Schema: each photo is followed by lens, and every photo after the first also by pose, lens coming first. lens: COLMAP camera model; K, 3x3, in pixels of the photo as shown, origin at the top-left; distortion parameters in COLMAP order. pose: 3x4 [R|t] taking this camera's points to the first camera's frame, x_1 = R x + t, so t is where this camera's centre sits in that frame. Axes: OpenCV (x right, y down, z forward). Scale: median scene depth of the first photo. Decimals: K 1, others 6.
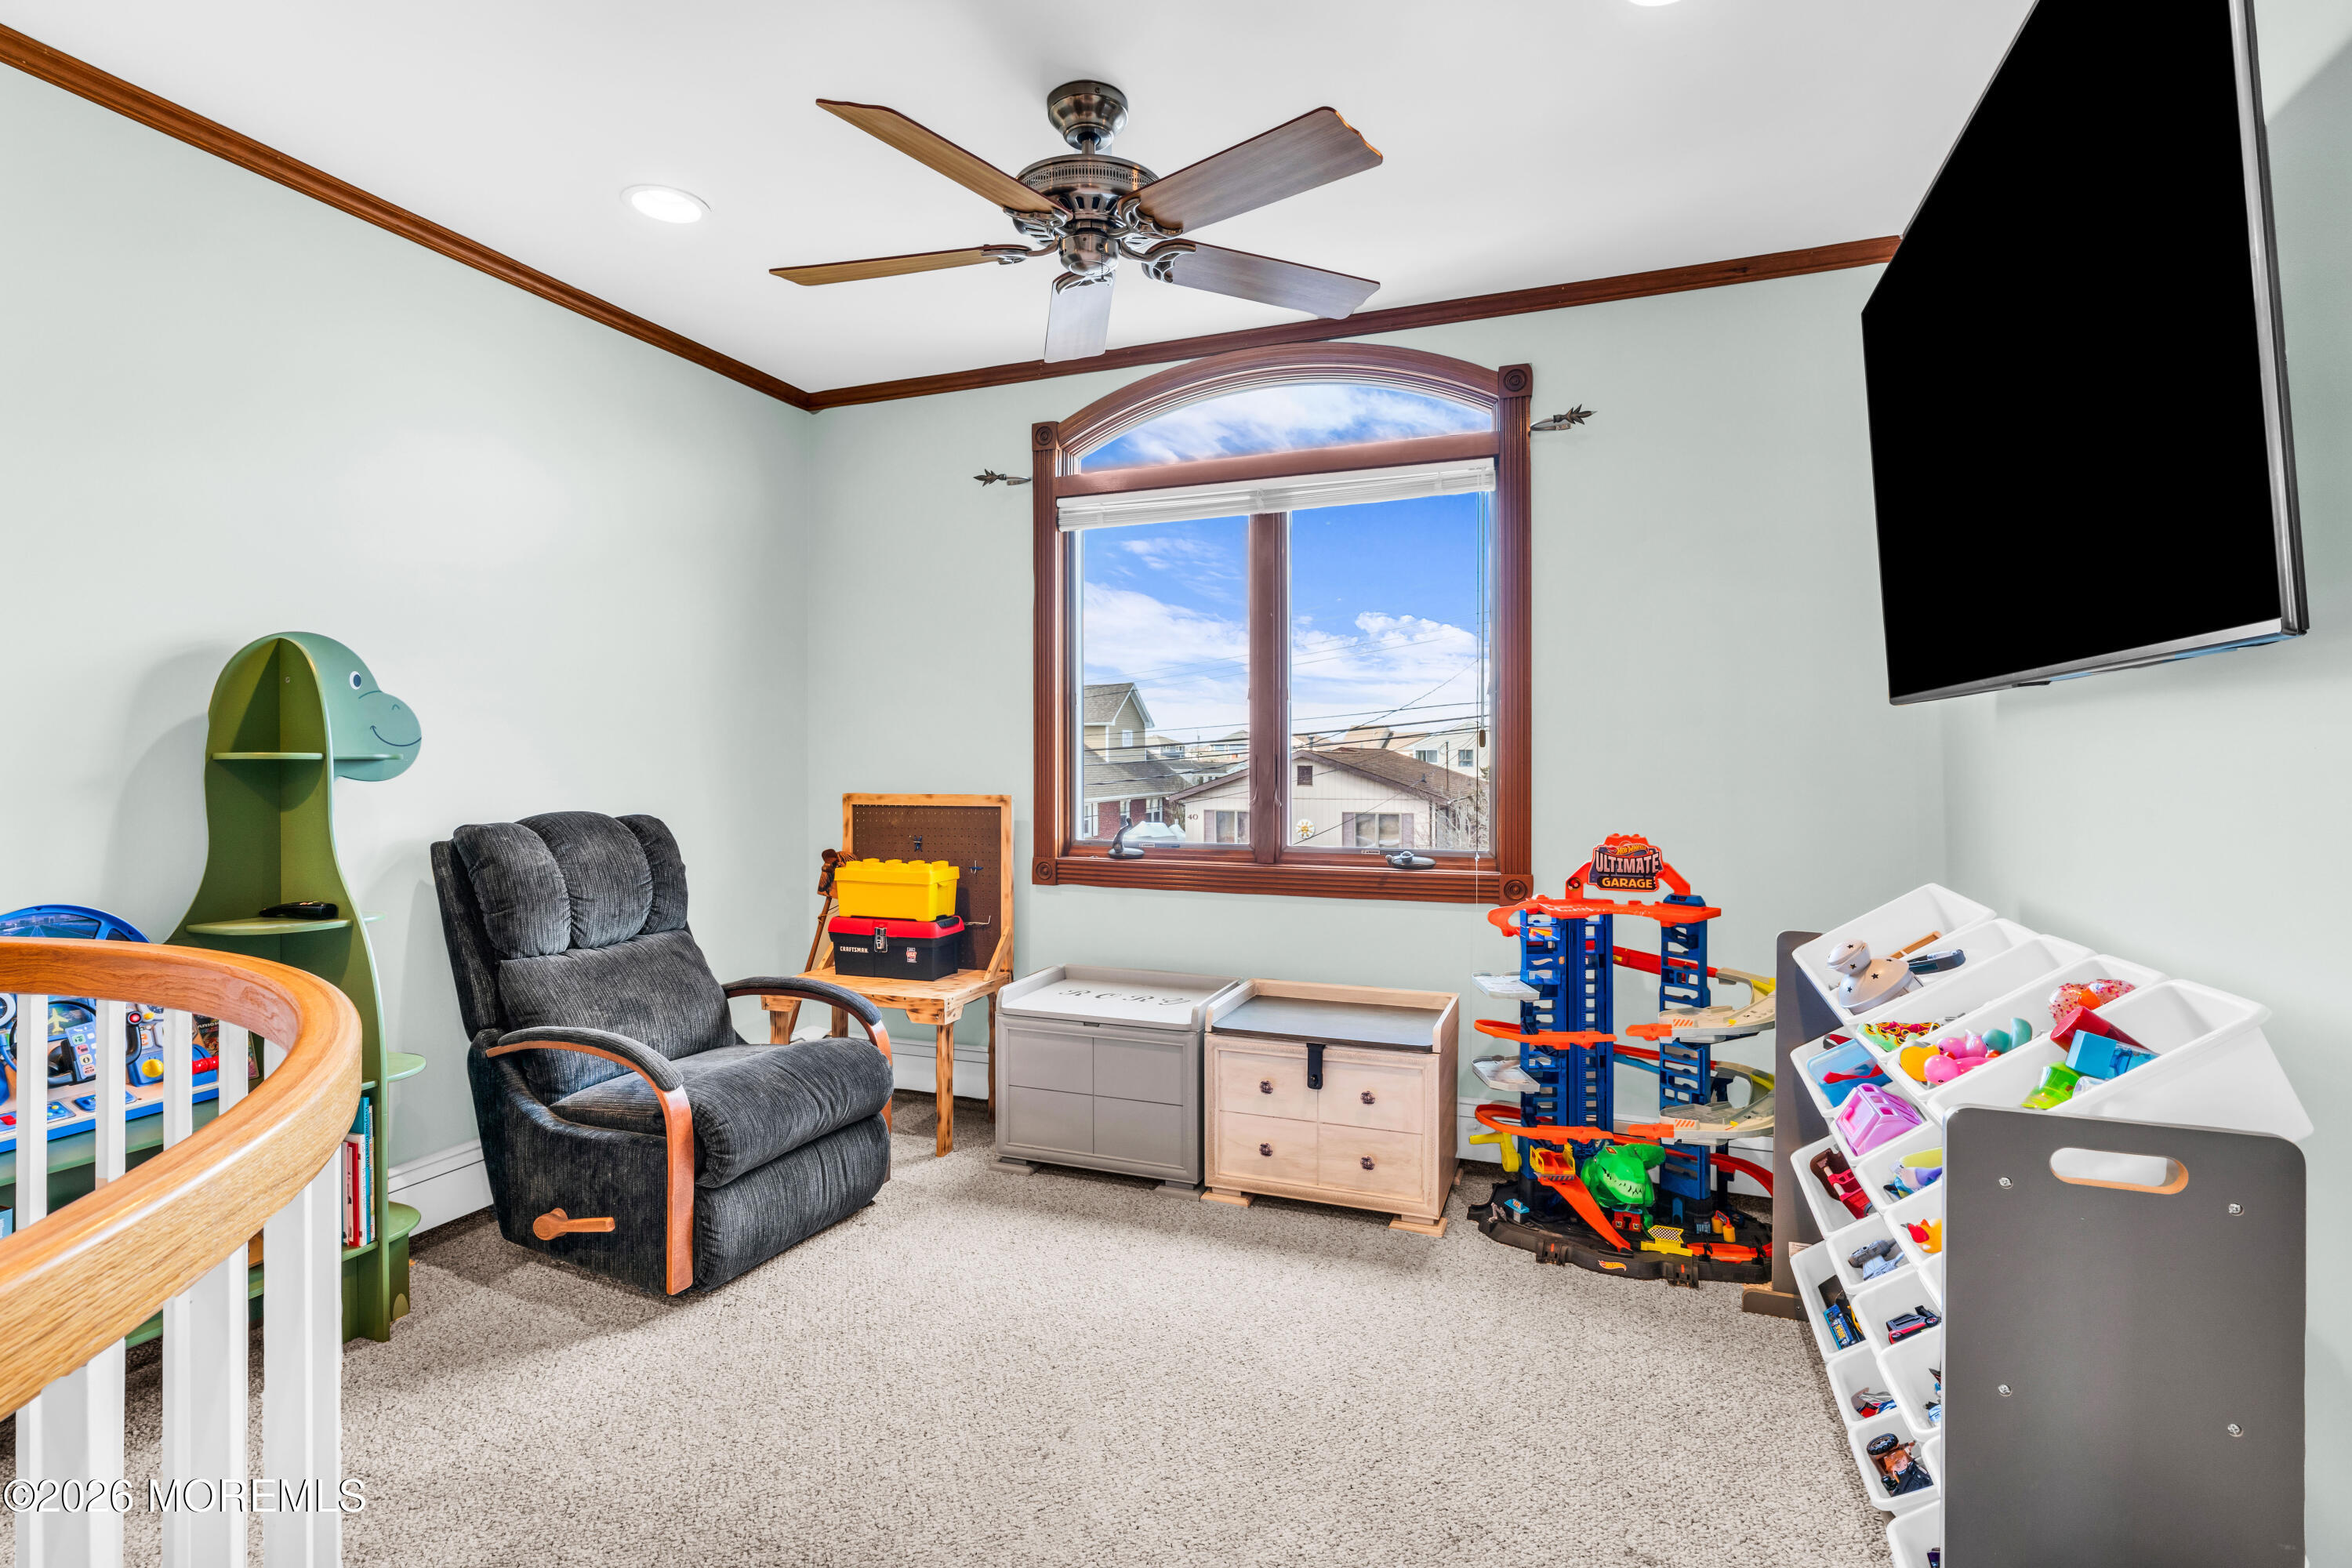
lens RADIAL K [[1148.5, 0, 1176.0], [0, 1148.5, 784.0], [0, 0, 1]] dist [0.000838, -0.000109]
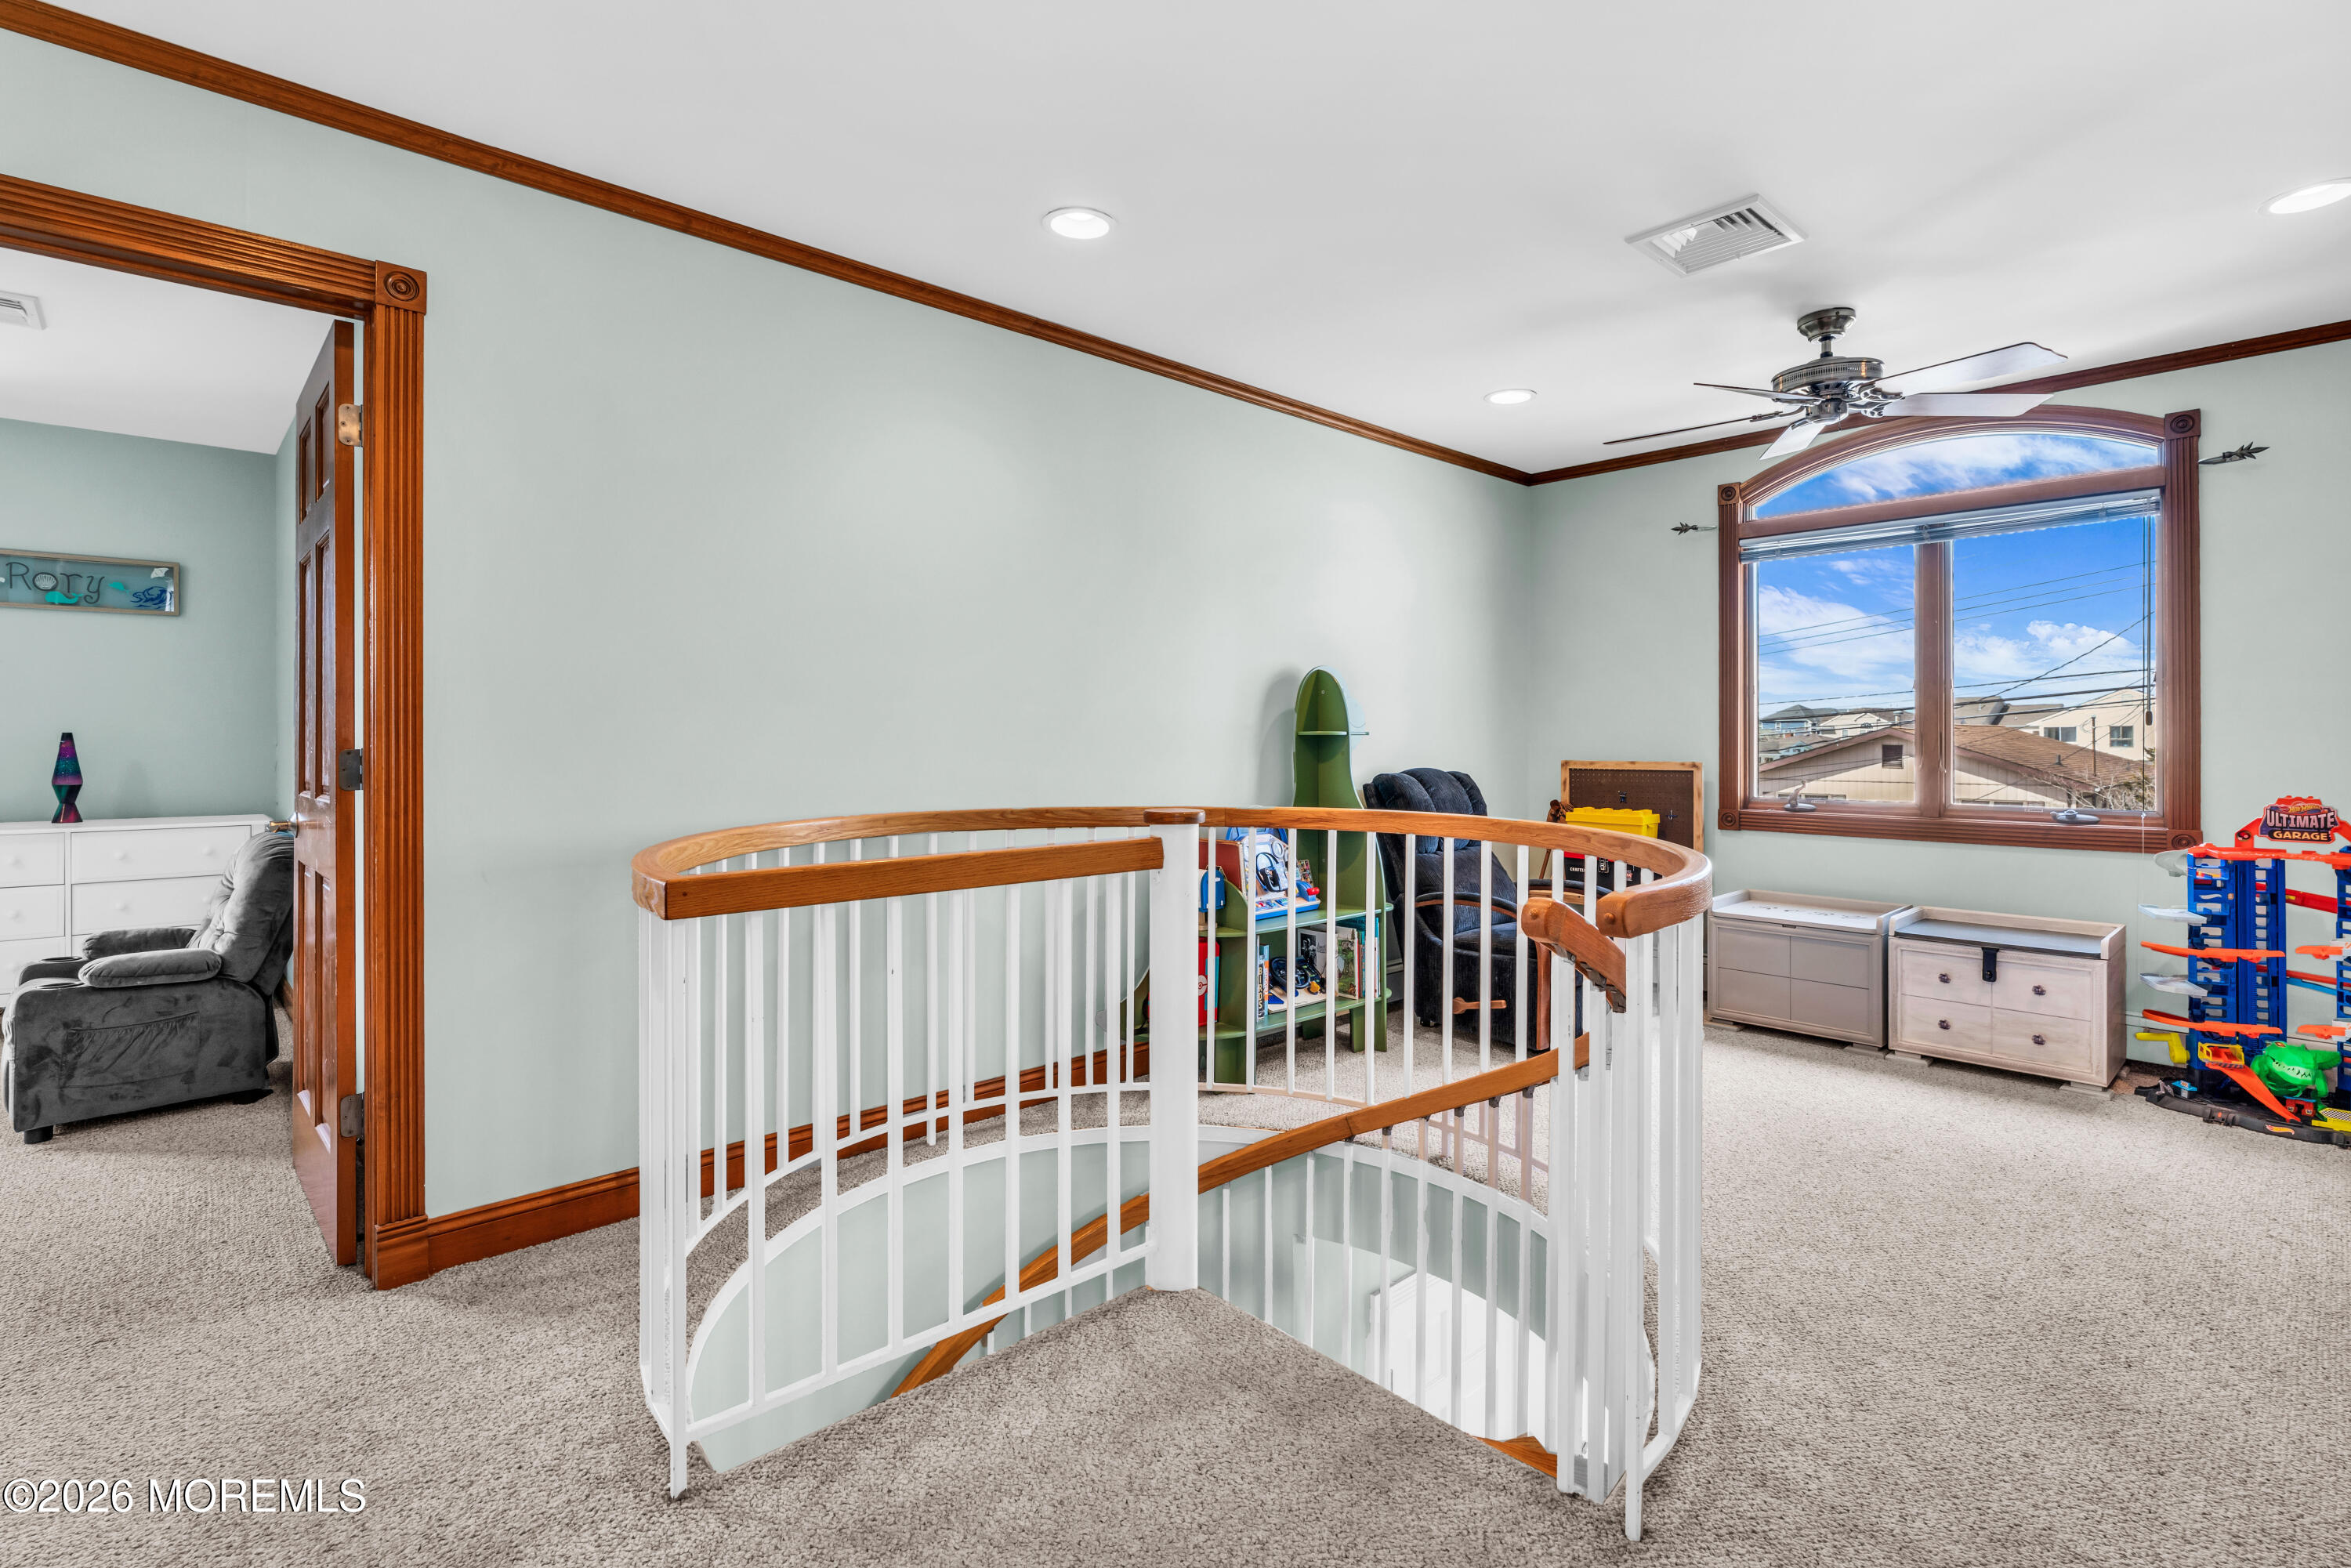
lens RADIAL K [[1124.5, 0, 1172.1], [0, 1124.5, 743.1], [0, 0, 1]] dist [-0.000050, 0.000200]
pose [[0.898751, 0.002805, -0.438451, -0.160570], [-0.010340, 0.999837, -0.014799, 0.017065], [0.438338, 0.017834, 0.898633, -0.597261]]
